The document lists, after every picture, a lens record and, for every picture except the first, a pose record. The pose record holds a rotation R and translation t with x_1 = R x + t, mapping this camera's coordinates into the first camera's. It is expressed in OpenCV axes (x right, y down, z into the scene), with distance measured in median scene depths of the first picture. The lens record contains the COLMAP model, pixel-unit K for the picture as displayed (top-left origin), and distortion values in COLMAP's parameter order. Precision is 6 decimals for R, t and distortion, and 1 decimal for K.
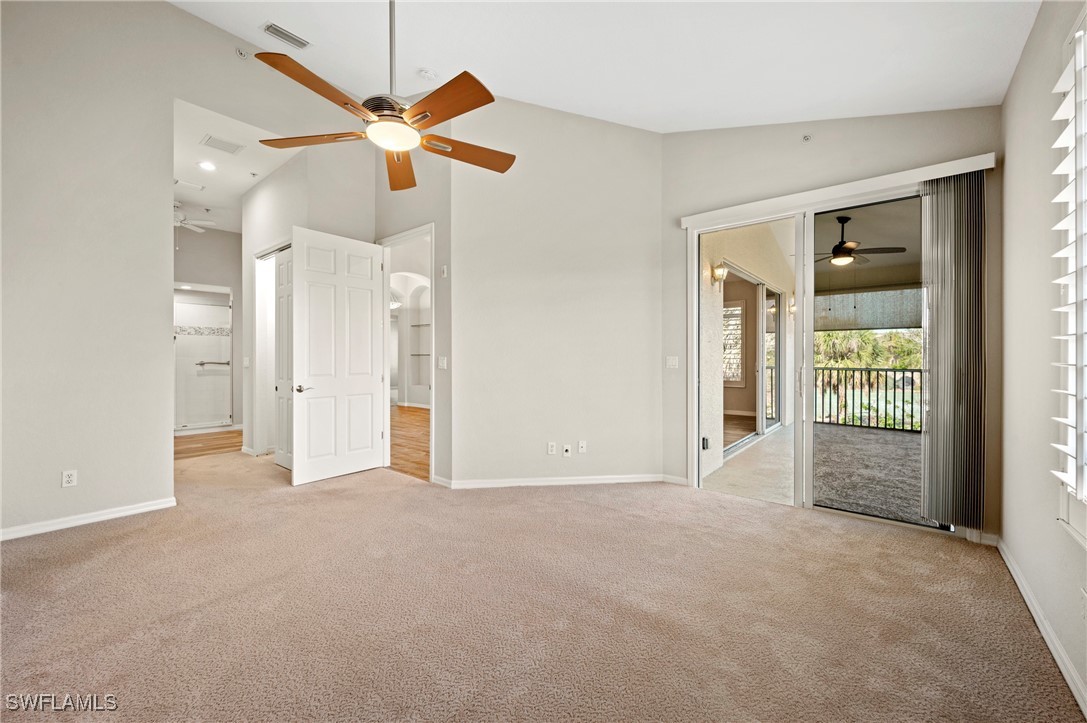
lens RADIAL K [[435.9, 0, 543.6], [0, 435.9, 359.1], [0, 0, 1]] dist [0.000613, -0.000072]
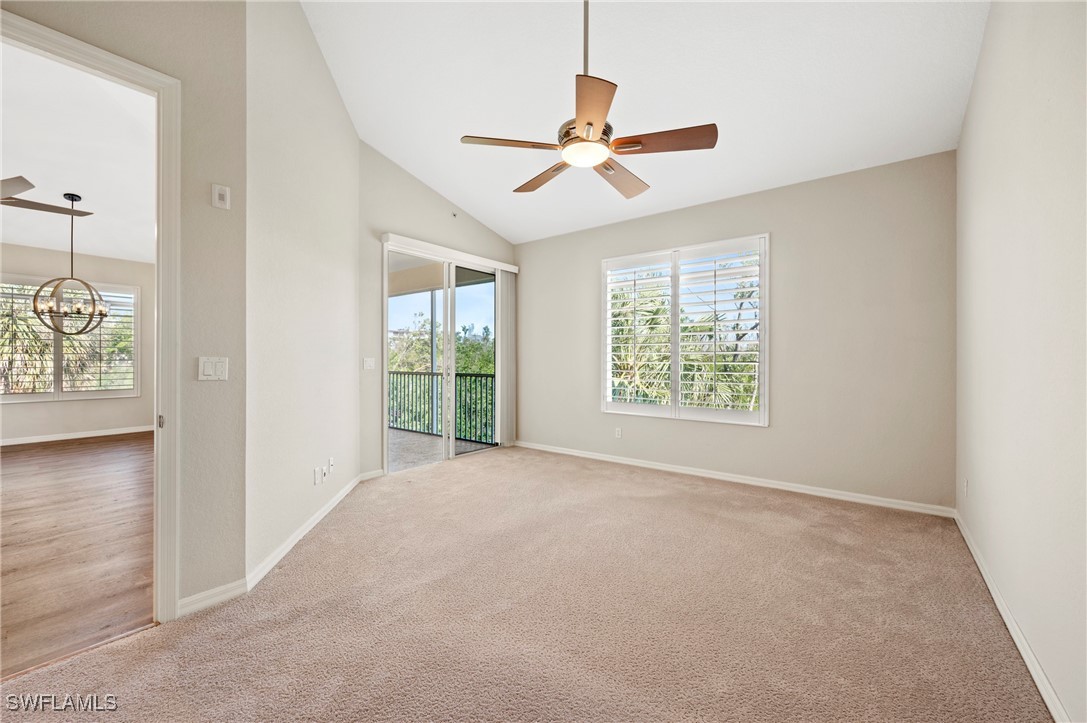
lens RADIAL K [[435.9, 0, 543.6], [0, 435.9, 359.1], [0, 0, 1]] dist [0.000613, -0.000072]
pose [[-0.026798, 0.003039, 0.999636, -0.785790], [-0.000327, 0.999995, -0.003049, -0.000490], [-0.999641, -0.000408, -0.026796, 0.624419]]
